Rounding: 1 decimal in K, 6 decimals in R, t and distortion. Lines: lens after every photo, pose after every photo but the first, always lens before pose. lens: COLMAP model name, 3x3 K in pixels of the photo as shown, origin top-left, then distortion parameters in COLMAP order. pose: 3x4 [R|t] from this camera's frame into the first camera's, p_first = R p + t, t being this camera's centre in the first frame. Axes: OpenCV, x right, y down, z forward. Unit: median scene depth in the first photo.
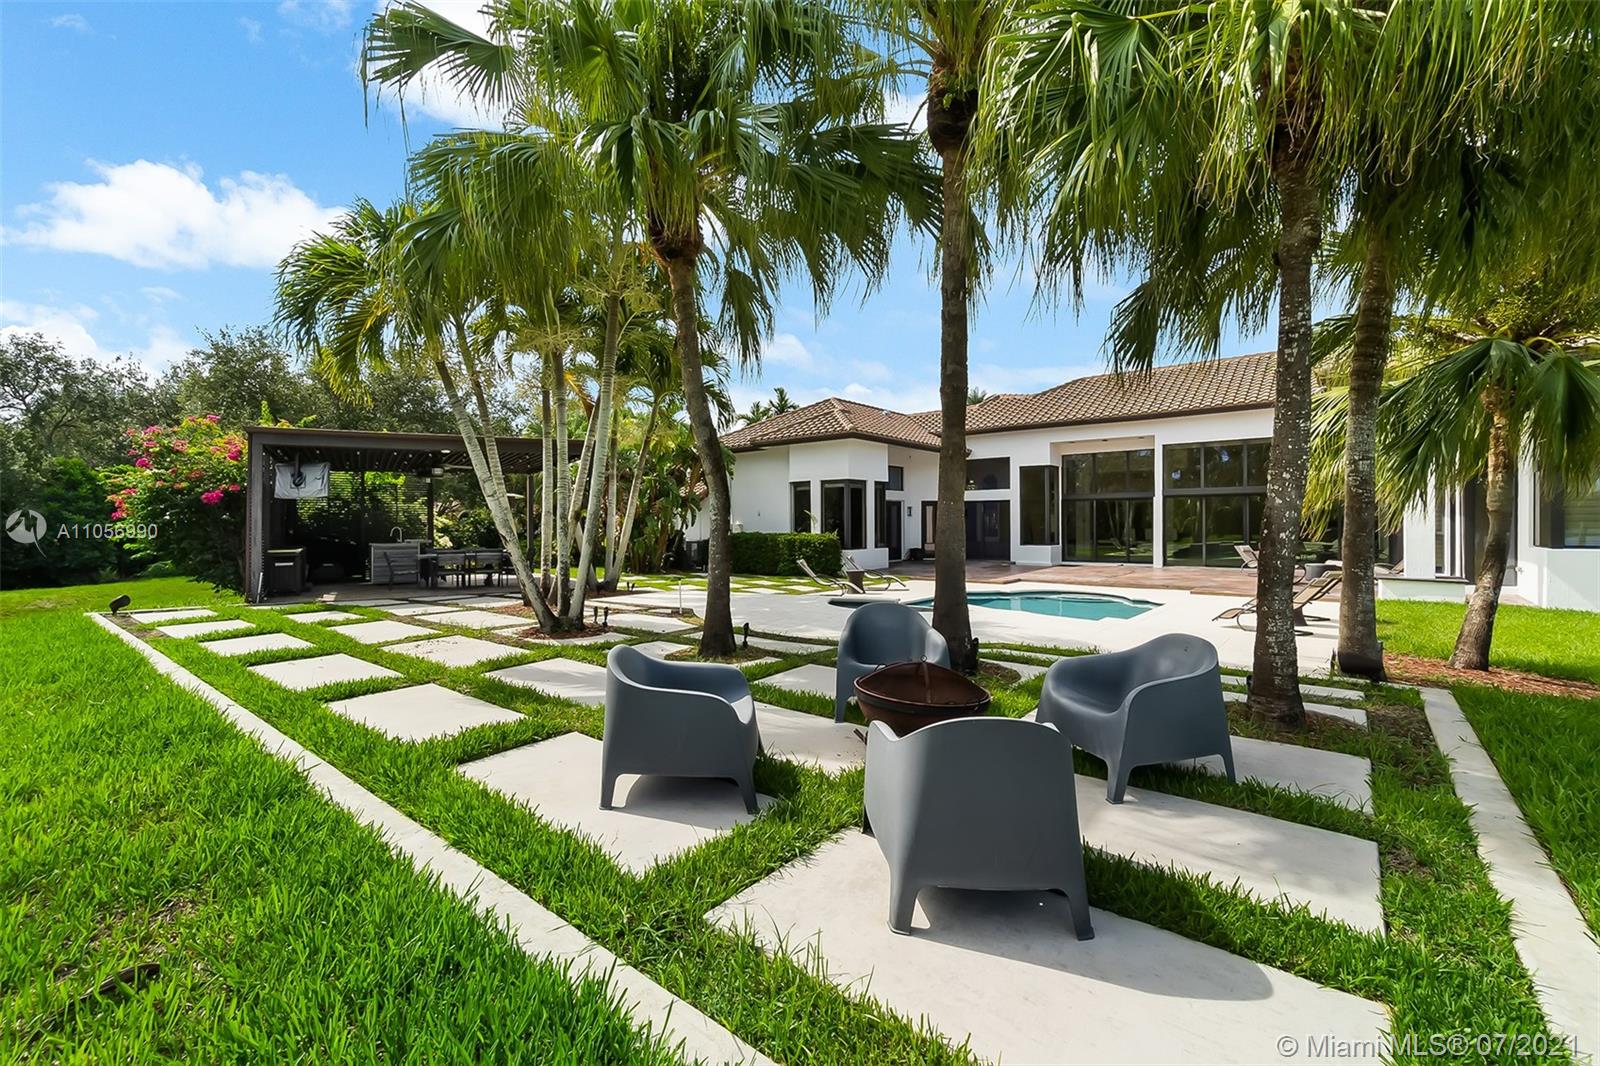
lens RADIAL K [[695.8, 0, 796.9], [0, 695.8, 530.5], [0, 0, 1]] dist [-0.003058, -0.000257]
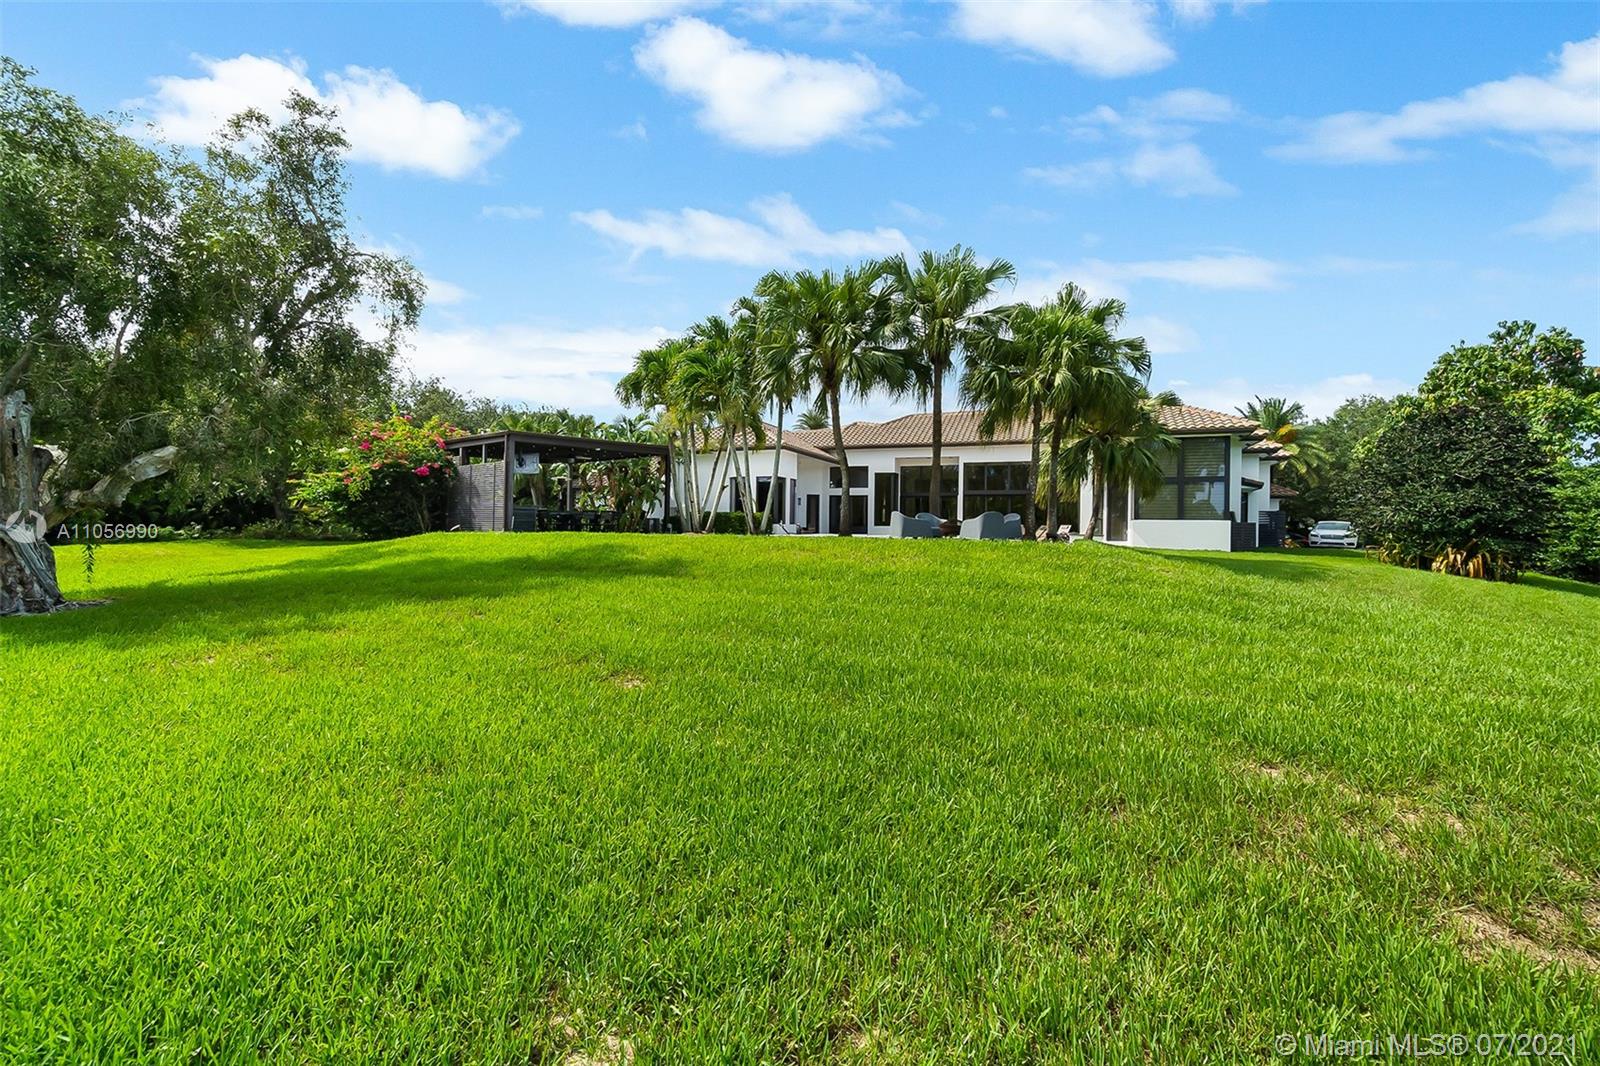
lens RADIAL K [[695.8, 0, 796.9], [0, 695.8, 530.5], [0, 0, 1]] dist [-0.003058, -0.000257]
pose [[0.957135, 0.016096, 0.289195, -0.292206], [-0.015069, 0.999870, -0.005777, 0.046231], [-0.289250, 0.001172, 0.957253, -0.405455]]
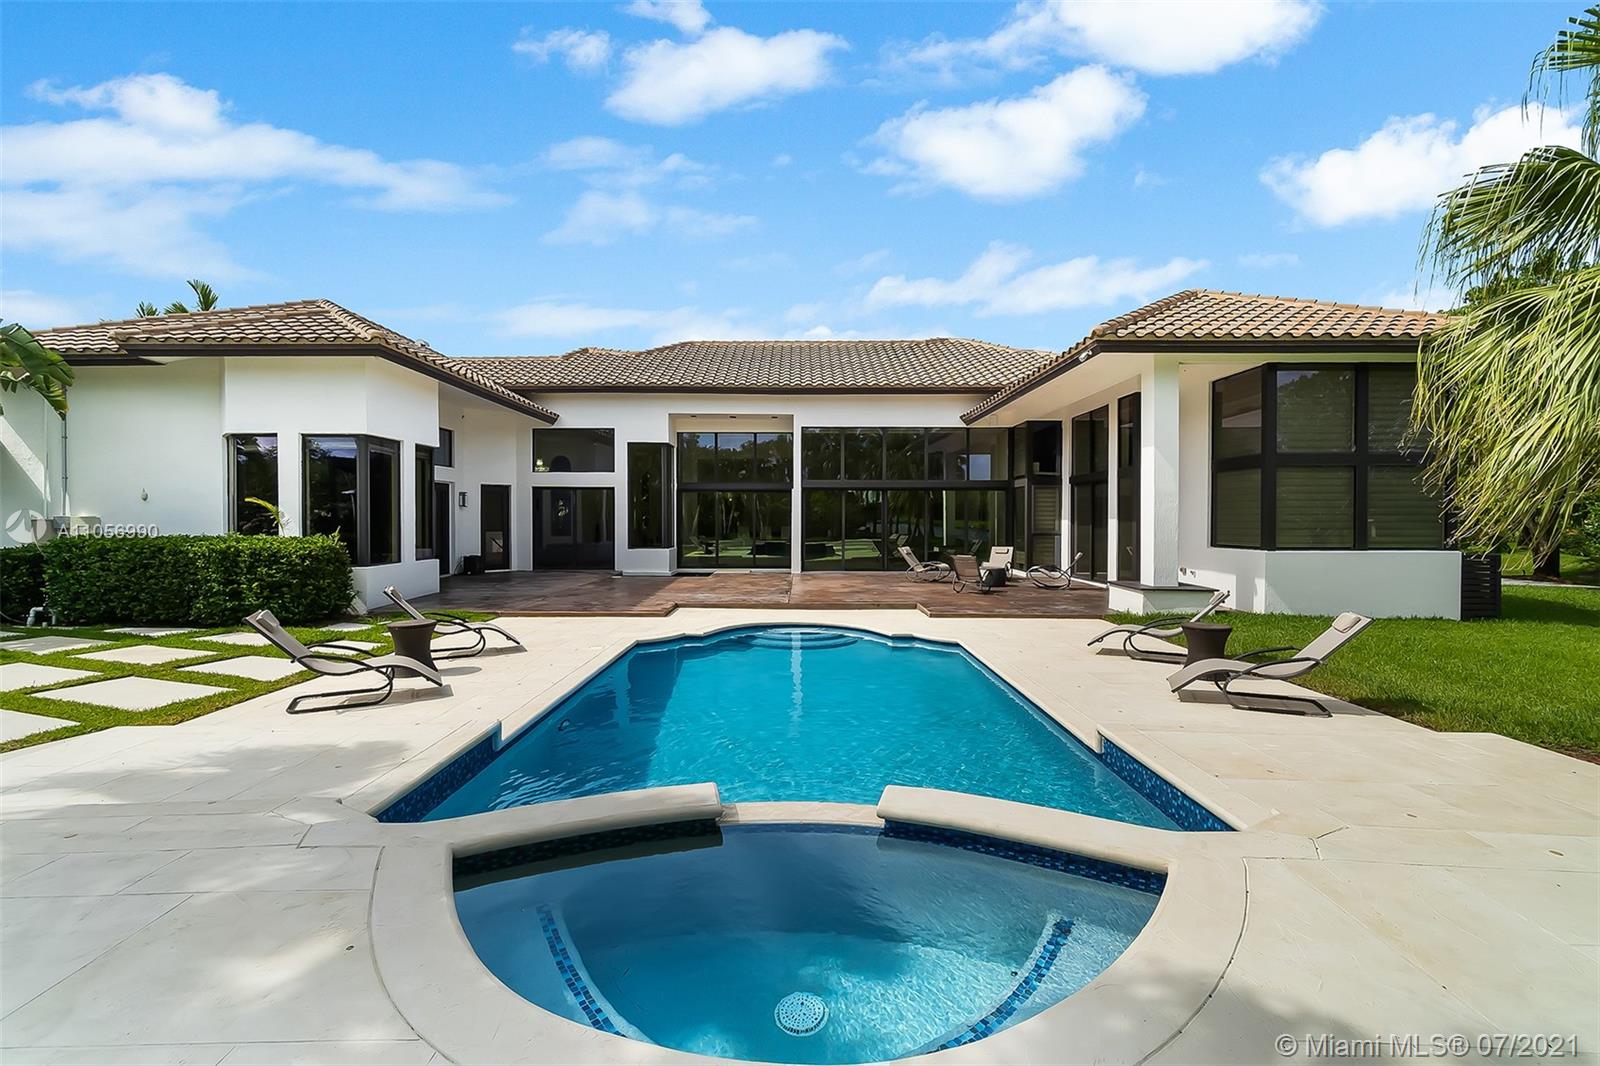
lens RADIAL K [[695.8, 0, 796.9], [0, 695.8, 530.5], [0, 0, 1]] dist [-0.003058, -0.000257]
pose [[0.778919, -0.002342, 0.627120, -0.002921], [-0.001283, 0.999985, 0.005328, -0.003048], [-0.627123, -0.004955, 0.778905, 0.349144]]
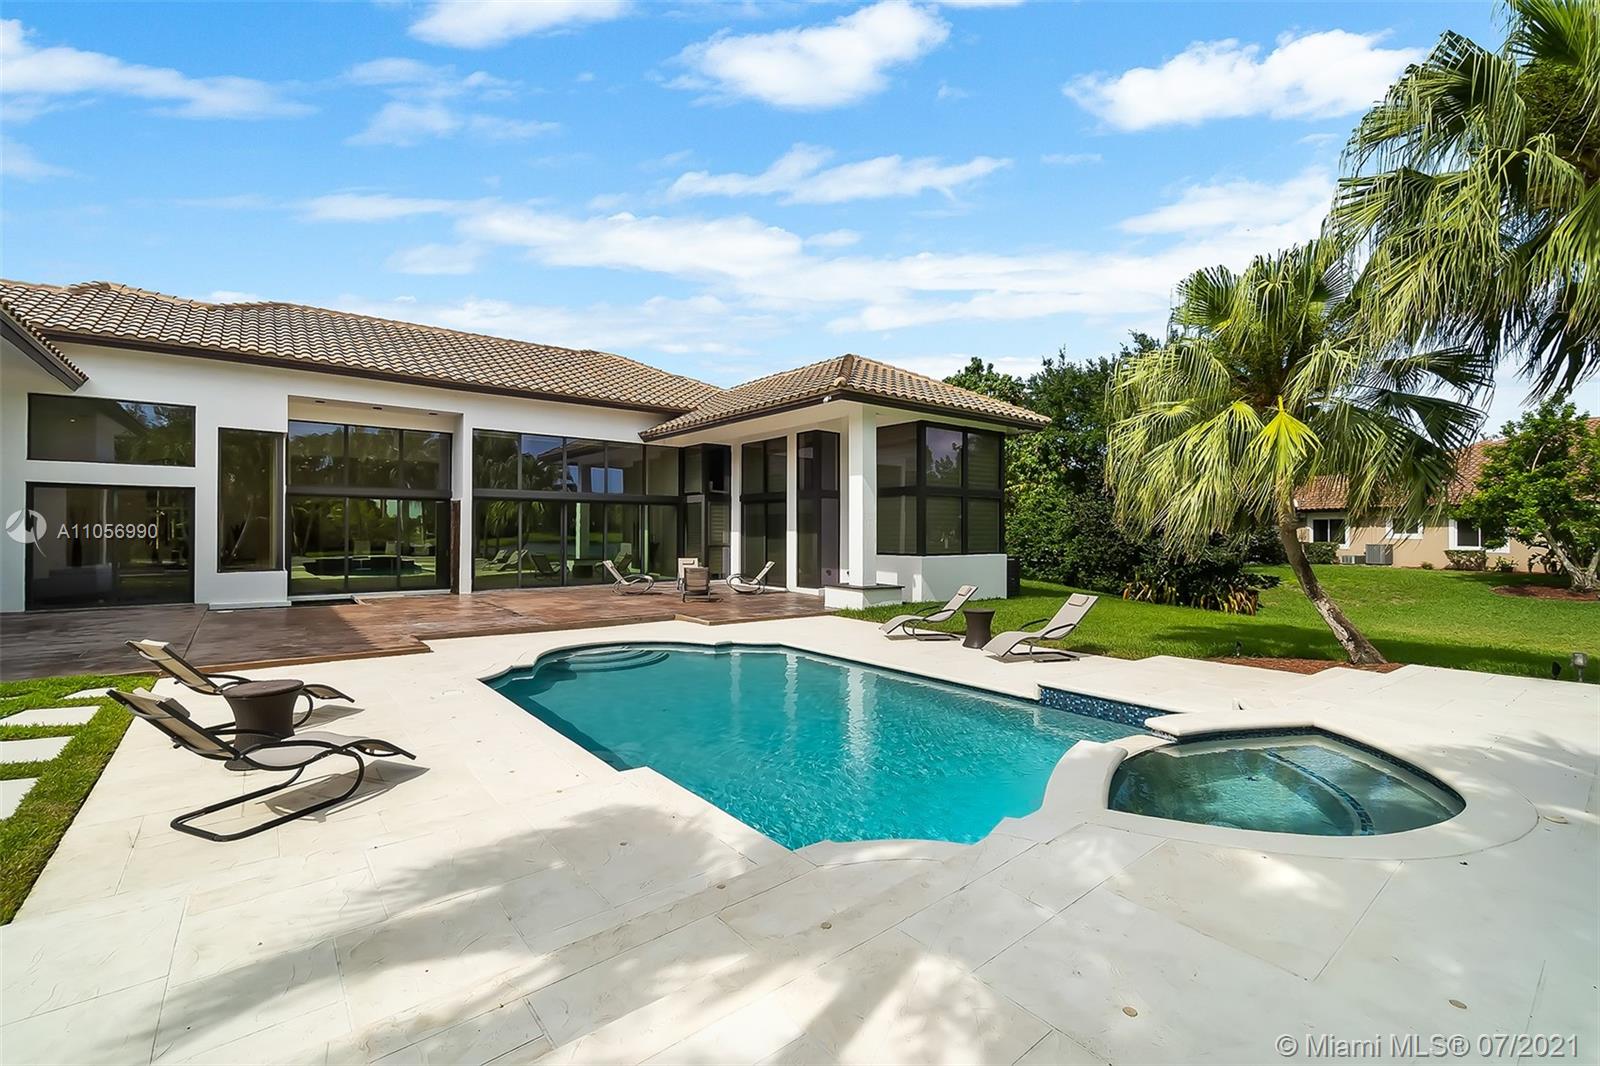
lens RADIAL K [[695.8, 0, 796.9], [0, 695.8, 530.5], [0, 0, 1]] dist [-0.003058, -0.000257]
pose [[0.213926, 0.008238, 0.976815, -0.123200], [0.003519, 0.999951, -0.009204, -0.006057], [-0.976844, 0.005407, 0.213887, 0.497645]]
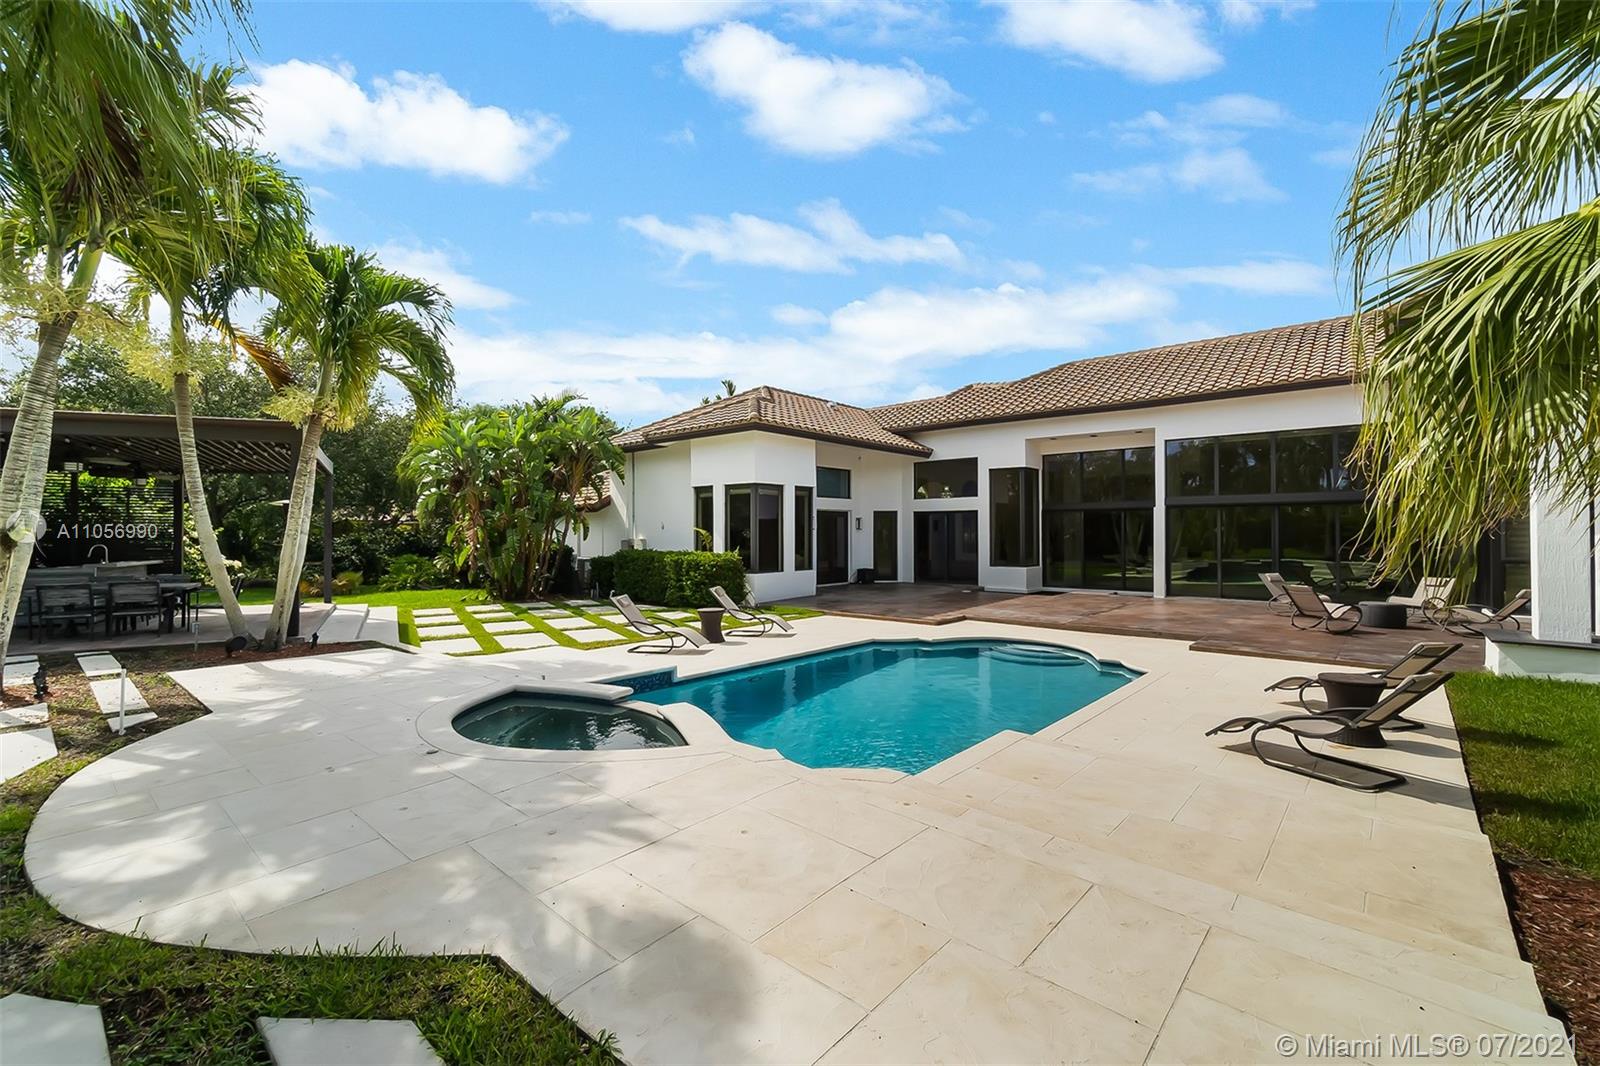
lens RADIAL K [[695.8, 0, 796.9], [0, 695.8, 530.5], [0, 0, 1]] dist [-0.003058, -0.000257]
pose [[0.999495, 0.004401, -0.031475, 0.136660], [-0.004831, 0.999896, -0.013579, -0.009461], [0.031411, 0.013724, 0.999412, 0.207033]]
